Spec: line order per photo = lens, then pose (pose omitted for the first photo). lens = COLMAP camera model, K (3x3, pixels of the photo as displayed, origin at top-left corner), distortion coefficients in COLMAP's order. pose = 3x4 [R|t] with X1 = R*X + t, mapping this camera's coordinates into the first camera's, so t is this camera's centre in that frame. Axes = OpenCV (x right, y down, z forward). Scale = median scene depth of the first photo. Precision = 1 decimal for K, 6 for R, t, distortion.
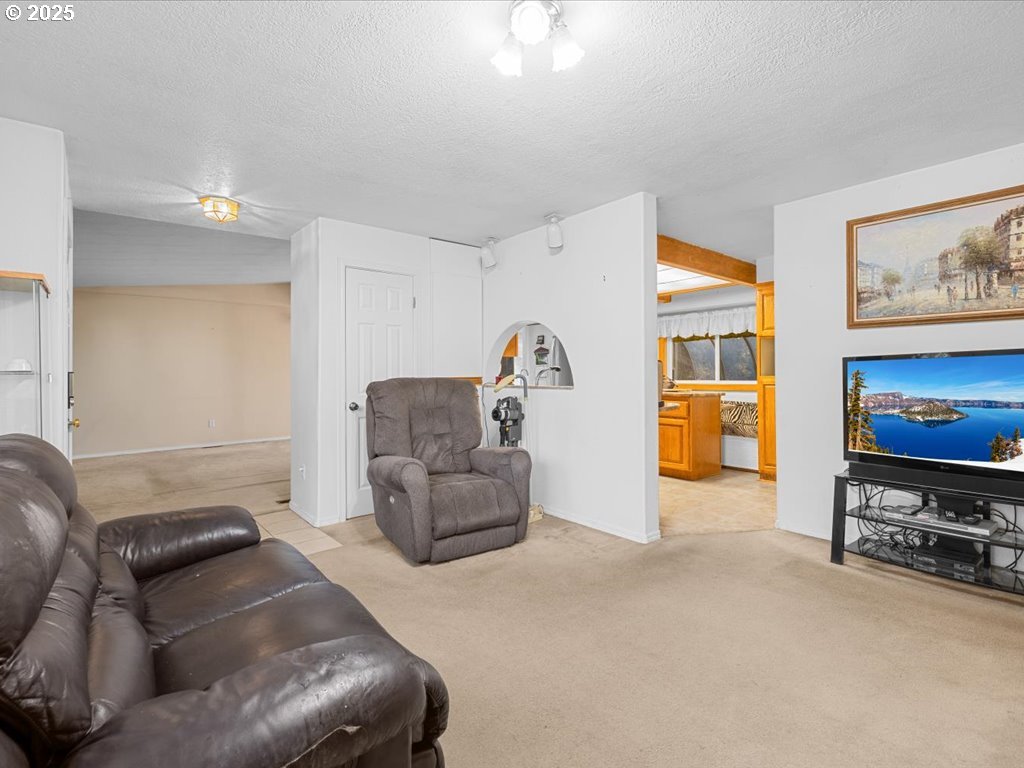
lens RADIAL K [[482.5, 0, 514.7], [0, 482.5, 362.7], [0, 0, 1]] dist [0.001144, 0.000097]
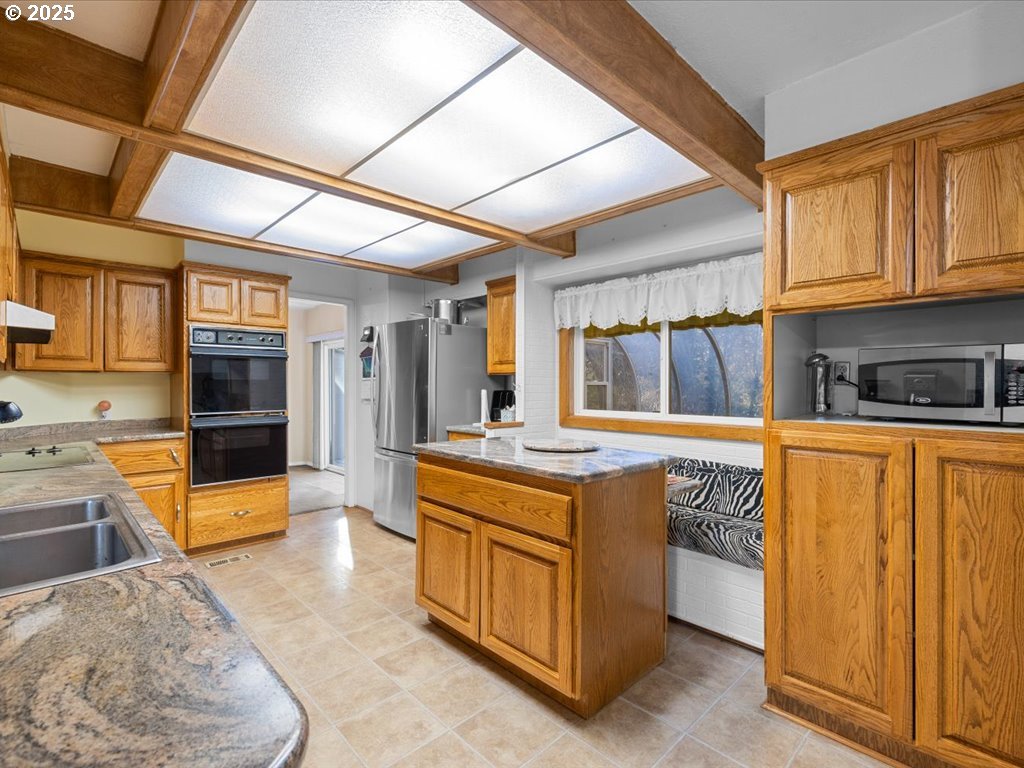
lens RADIAL K [[486.1, 0, 512.7], [0, 486.1, 374.8], [0, 0, 1]] dist [-0.001635, 0.001032]
pose [[0.997226, 0.005168, 0.074259, 0.233575], [-0.005797, 0.999949, 0.008261, -0.006745], [-0.074212, -0.008668, 0.997205, 0.528080]]
